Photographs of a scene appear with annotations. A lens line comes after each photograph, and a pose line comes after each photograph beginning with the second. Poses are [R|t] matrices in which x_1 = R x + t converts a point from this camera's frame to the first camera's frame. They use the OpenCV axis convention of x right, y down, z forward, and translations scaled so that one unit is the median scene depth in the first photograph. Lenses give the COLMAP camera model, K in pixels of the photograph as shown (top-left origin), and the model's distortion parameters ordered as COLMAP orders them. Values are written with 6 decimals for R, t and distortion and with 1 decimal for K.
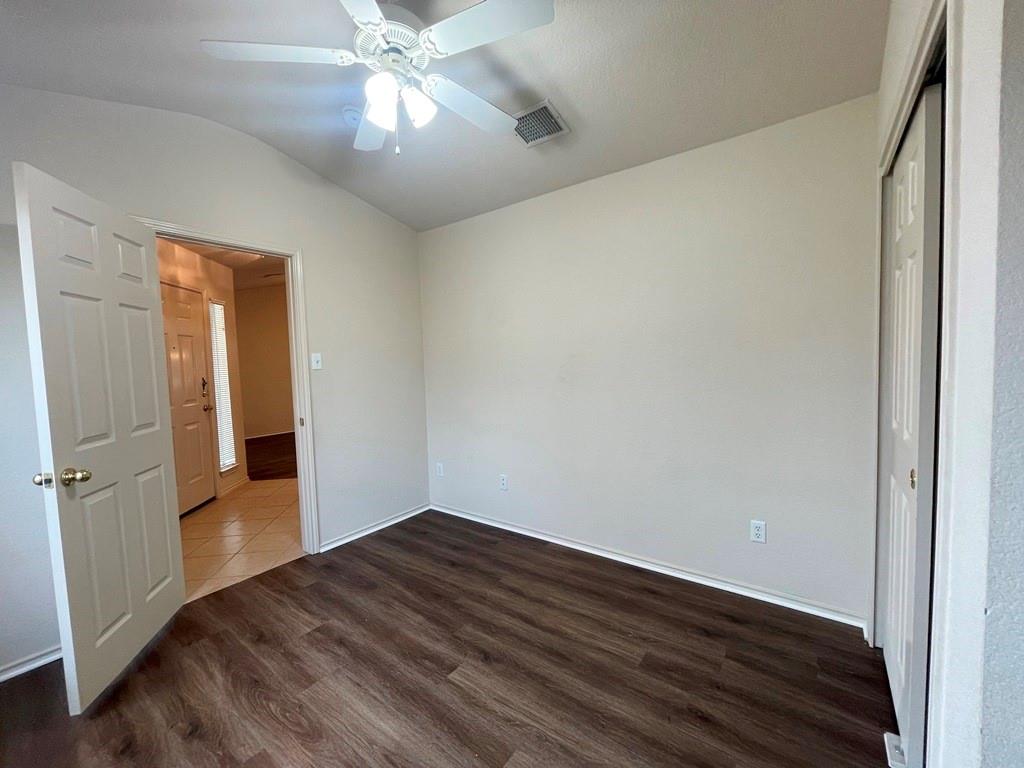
lens RADIAL K [[412.6, 0, 510.1], [0, 412.6, 380.5], [0, 0, 1]] dist [-0.000043, 0.000247]
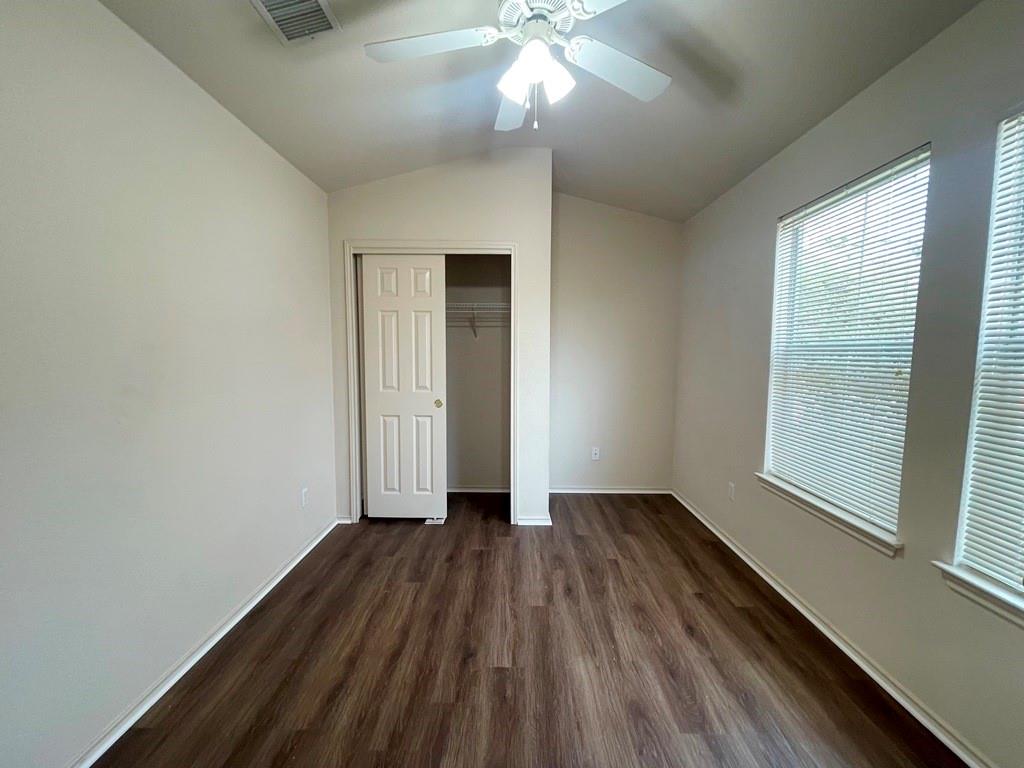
lens RADIAL K [[404.5, 0, 510.7], [0, 404.5, 387.7], [0, 0, 1]] dist [-0.002706, -0.000172]
pose [[-0.589142, -0.043616, 0.806852, -0.809512], [0.049280, 0.994744, 0.089755, -0.041635], [-0.806526, 0.092640, -0.583896, 1.336629]]
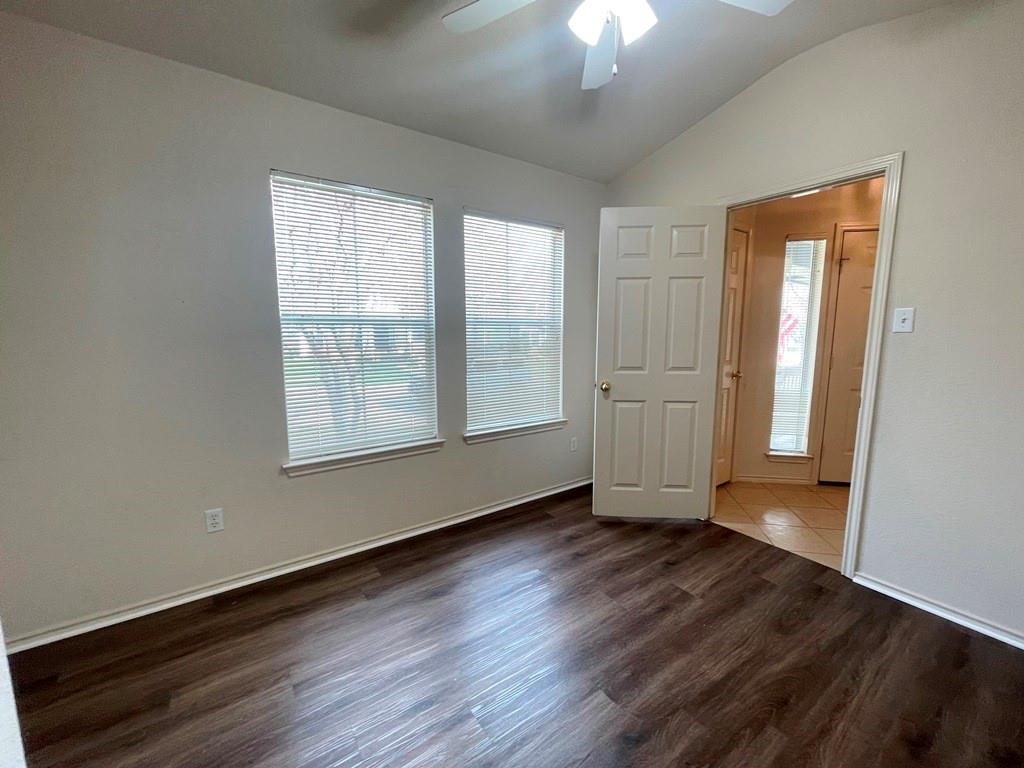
lens RADIAL K [[413.8, 0, 512.3], [0, 413.8, 383.9], [0, 0, 1]] dist [-0.003860, -0.000042]
pose [[-0.316372, 0.154831, -0.935914, 0.551329], [-0.034032, 0.984103, 0.174307, -0.056998], [0.948024, 0.086997, -0.306074, 0.913669]]
